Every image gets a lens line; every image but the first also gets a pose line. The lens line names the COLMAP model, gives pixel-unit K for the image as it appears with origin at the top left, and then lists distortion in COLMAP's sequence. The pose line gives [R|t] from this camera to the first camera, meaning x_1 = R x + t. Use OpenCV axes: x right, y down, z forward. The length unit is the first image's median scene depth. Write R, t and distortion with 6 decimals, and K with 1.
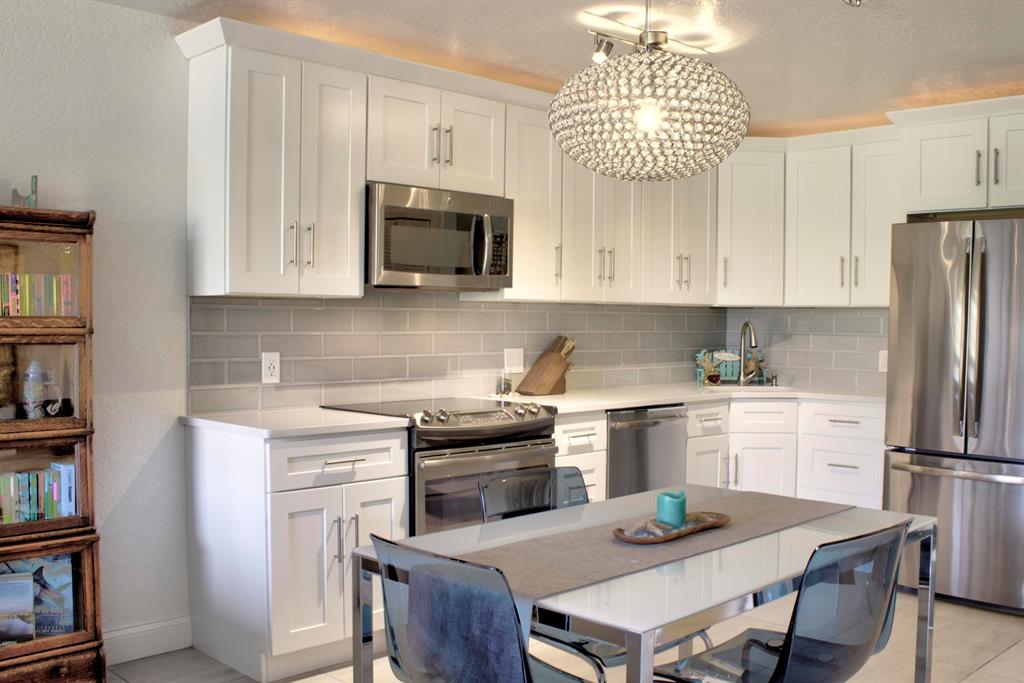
lens RADIAL K [[848.4, 0, 512.7], [0, 848.4, 353.1], [0, 0, 1]] dist [-0.171380, 0.151268]
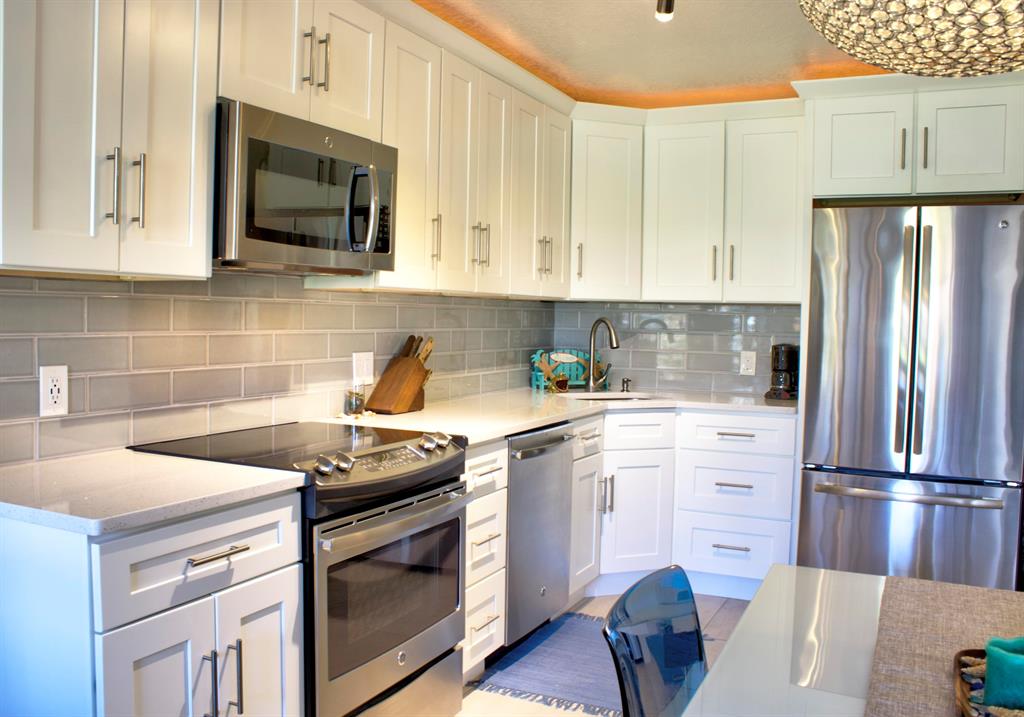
lens RADIAL K [[888.3, 0, 512.0], [0, 888.3, 358.5], [0, 0, 1]] dist [-0.186869, 0.146184]
pose [[0.956744, -0.004357, 0.290899, -0.125545], [0.000955, 0.999930, 0.011833, -0.011607], [-0.290930, -0.011044, 0.956681, 0.254513]]
